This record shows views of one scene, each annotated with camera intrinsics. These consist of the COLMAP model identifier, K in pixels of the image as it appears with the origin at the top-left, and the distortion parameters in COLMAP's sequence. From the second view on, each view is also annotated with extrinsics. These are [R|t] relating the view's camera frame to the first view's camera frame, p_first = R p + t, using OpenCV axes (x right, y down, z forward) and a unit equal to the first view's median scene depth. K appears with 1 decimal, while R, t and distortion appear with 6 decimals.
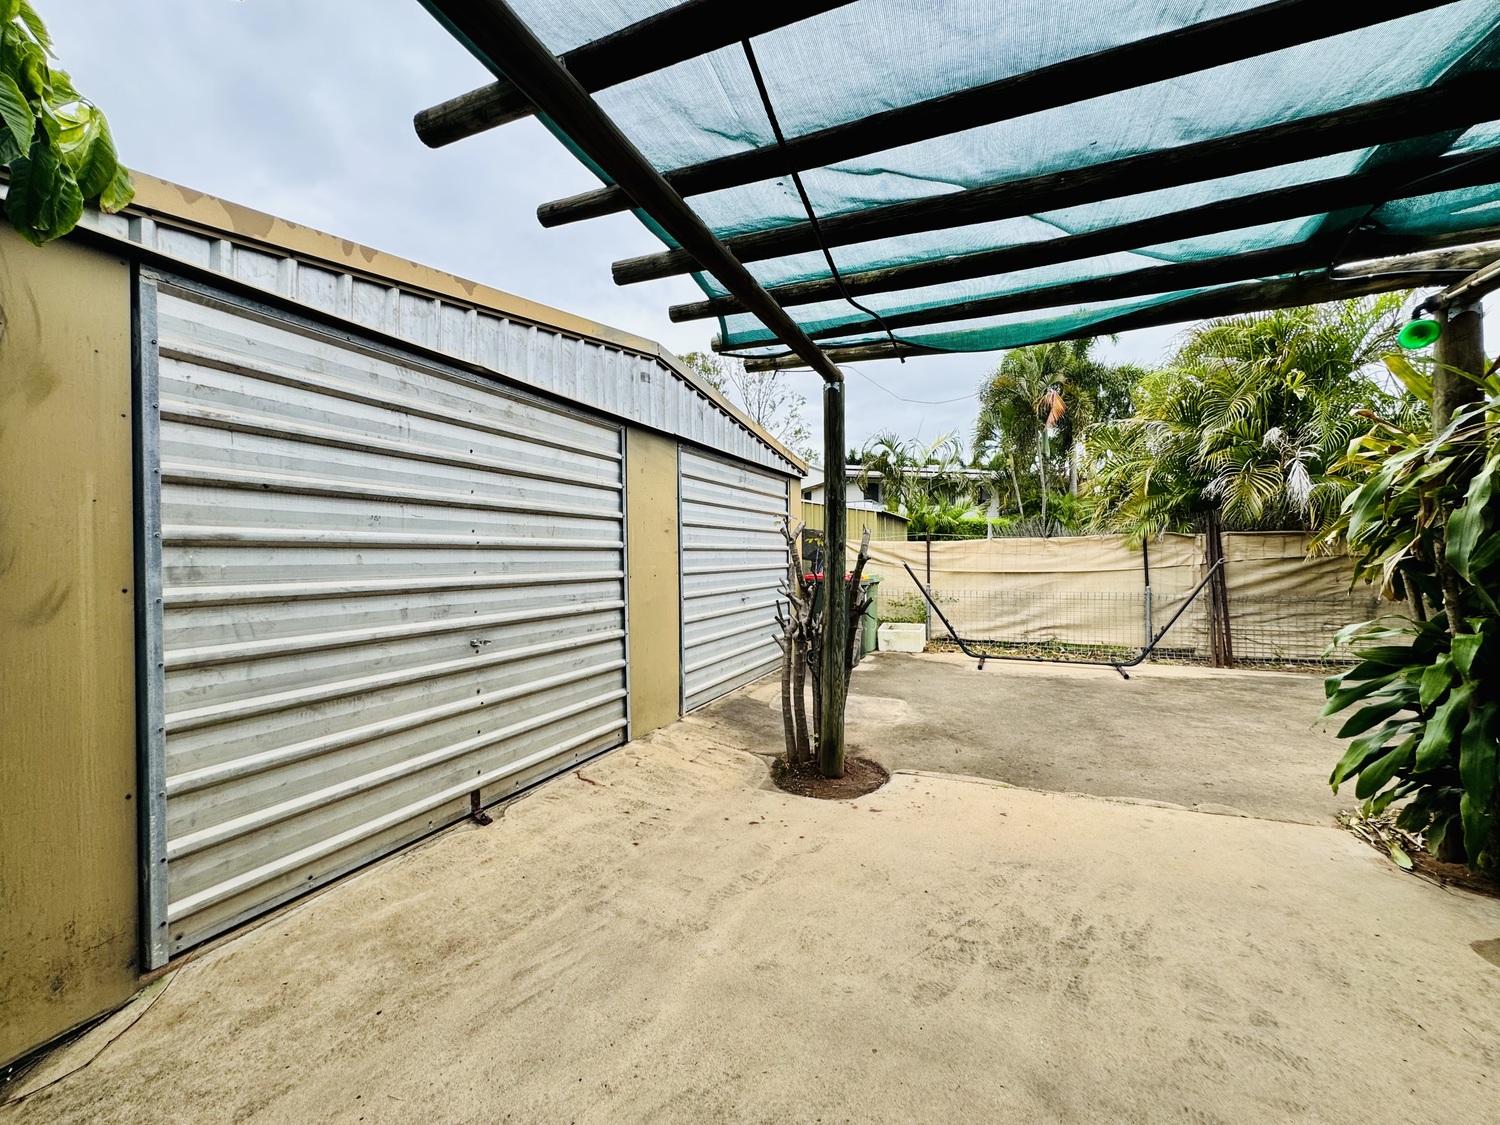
lens RADIAL K [[613.6, 0, 744.3], [0, 613.6, 559.5], [0, 0, 1]] dist [-0.002404, 0.000013]
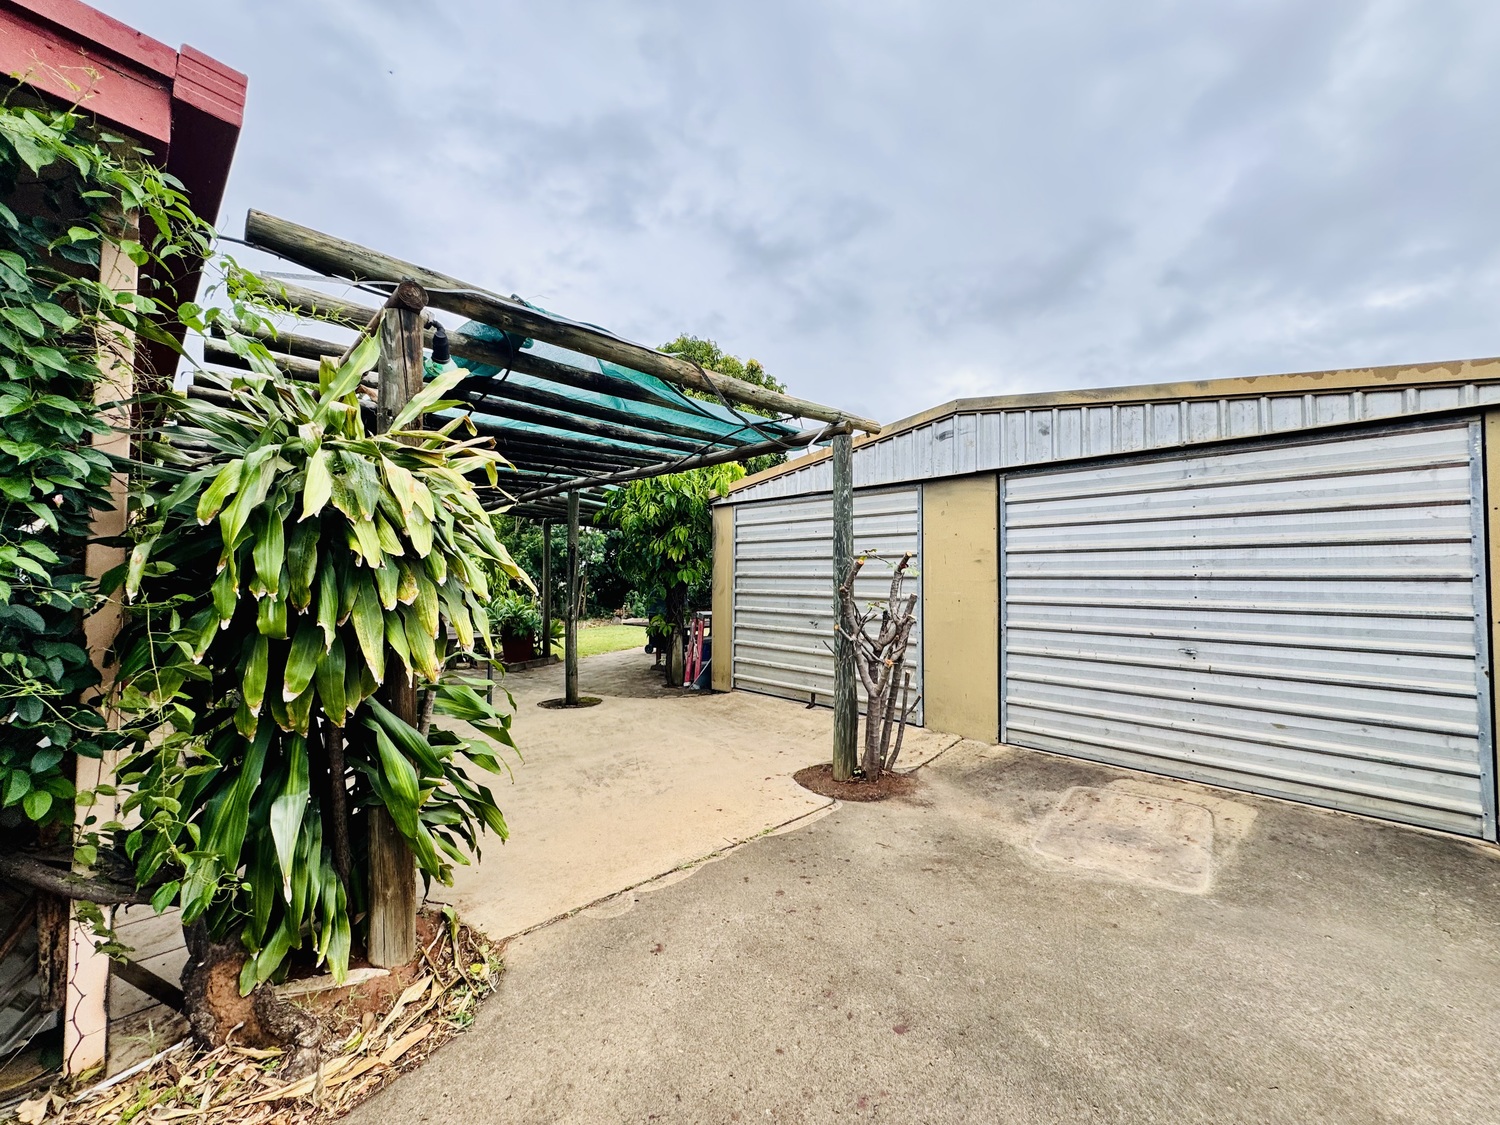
lens RADIAL K [[613.6, 0, 744.3], [0, 613.6, 559.5], [0, 0, 1]] dist [-0.002404, 0.000013]
pose [[-0.395455, -0.016278, -0.918341, 1.317535], [-0.003366, 0.999862, -0.016273, -0.038343], [0.918479, -0.003344, -0.395455, 1.335479]]
